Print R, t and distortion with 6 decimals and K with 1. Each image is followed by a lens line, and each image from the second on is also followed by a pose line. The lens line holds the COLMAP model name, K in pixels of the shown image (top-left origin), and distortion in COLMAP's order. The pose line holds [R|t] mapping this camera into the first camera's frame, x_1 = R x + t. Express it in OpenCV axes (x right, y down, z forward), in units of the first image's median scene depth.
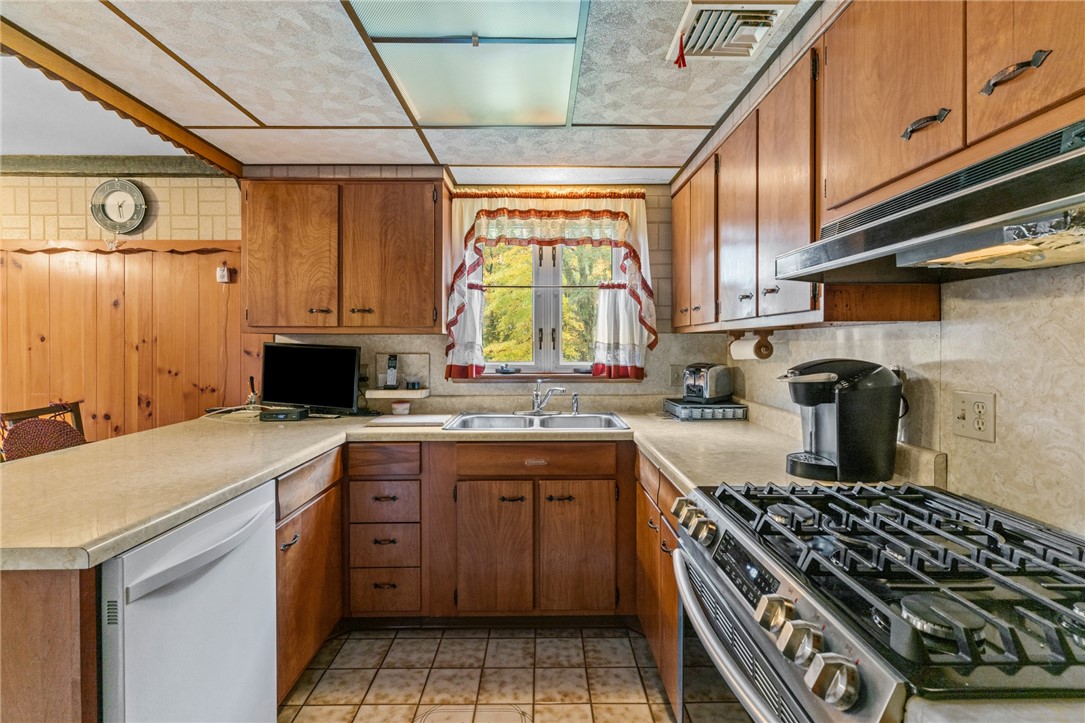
lens RADIAL K [[519.2, 0, 545.3], [0, 519.2, 346.8], [0, 0, 1]] dist [0.000819, 0.000017]
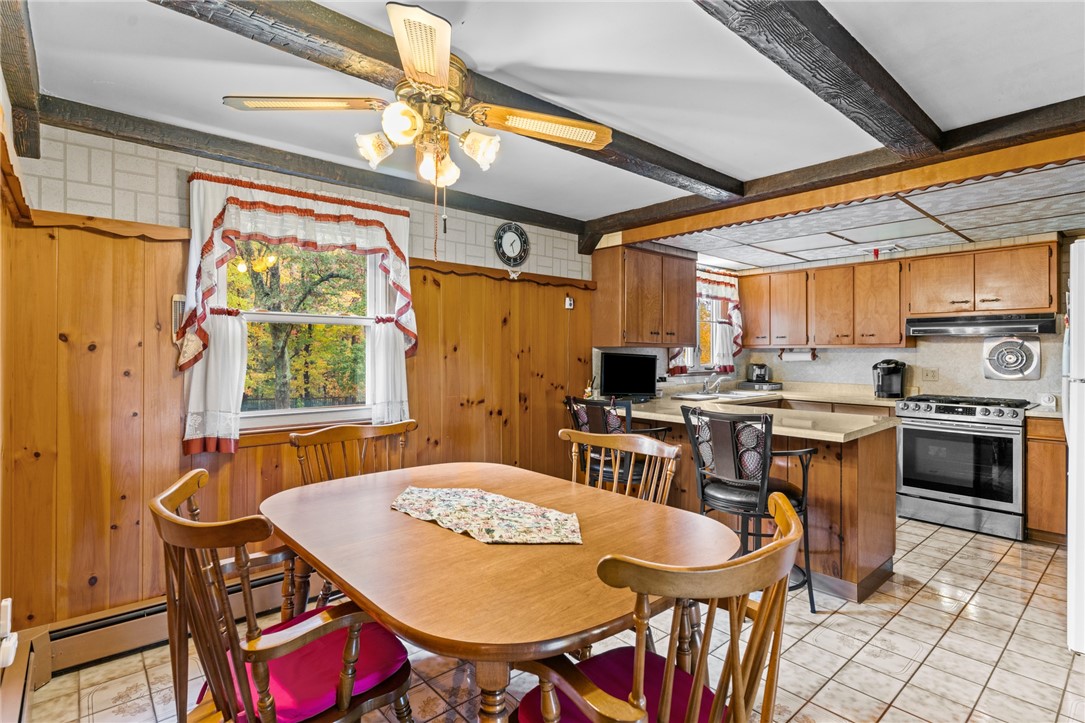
lens RADIAL K [[532.4, 0, 536.2], [0, 532.4, 347.8], [0, 0, 1]] dist [0.000218, 0.000336]
pose [[0.765631, 0.008280, 0.643227, -1.767365], [0.000239, 0.999913, -0.013156, -0.001968], [-0.643281, 0.010227, 0.765562, -0.027594]]
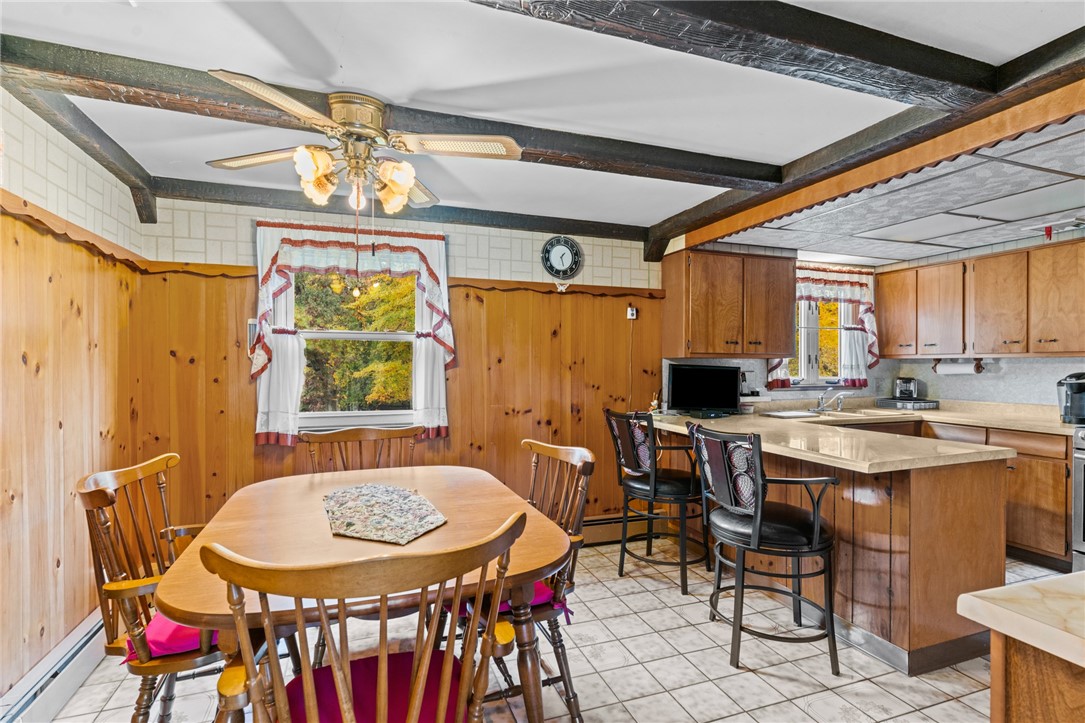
lens RADIAL K [[524.3, 0, 545.0], [0, 524.3, 365.8], [0, 0, 1]] dist [0.000099, 0.000306]
pose [[0.945209, 0.000617, 0.326467, -1.409705], [0.000222, 0.999997, -0.002533, 0.000199], [-0.326467, 0.002467, 0.945205, -0.227863]]
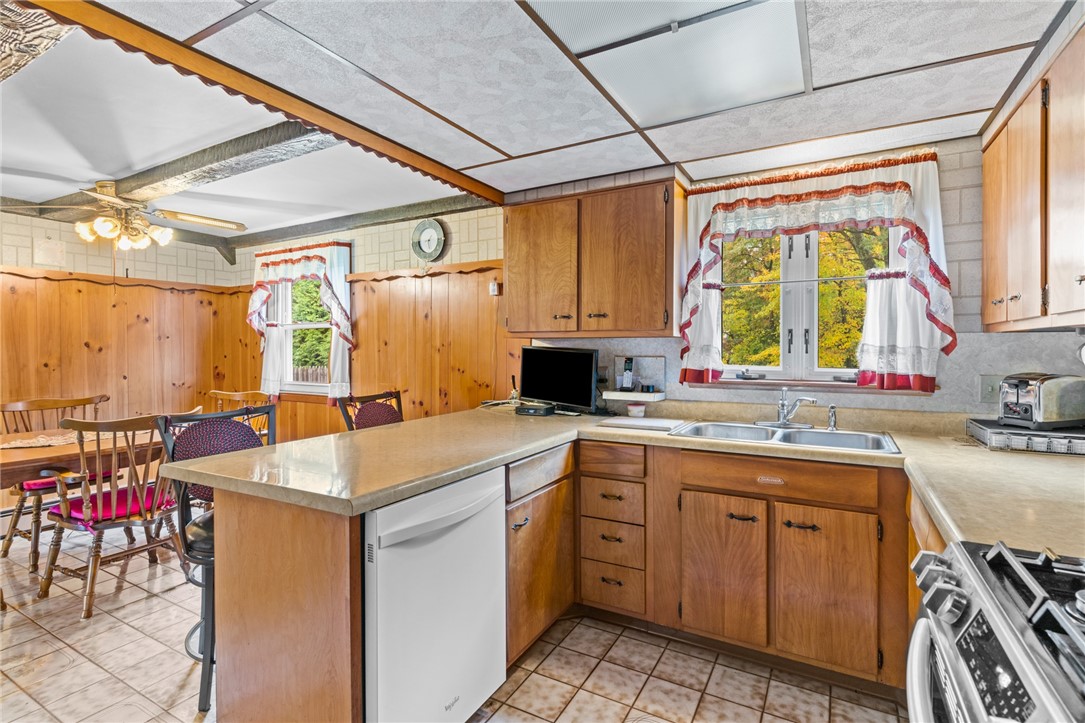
lens RADIAL K [[517.4, 0, 544.0], [0, 517.4, 350.0], [0, 0, 1]] dist [0.000568, 0.000589]
pose [[0.865836, 0.001949, -0.500324, 0.077199], [-0.001920, 0.999998, 0.000573, 0.000149], [0.500324, 0.000464, 0.865838, 0.037127]]
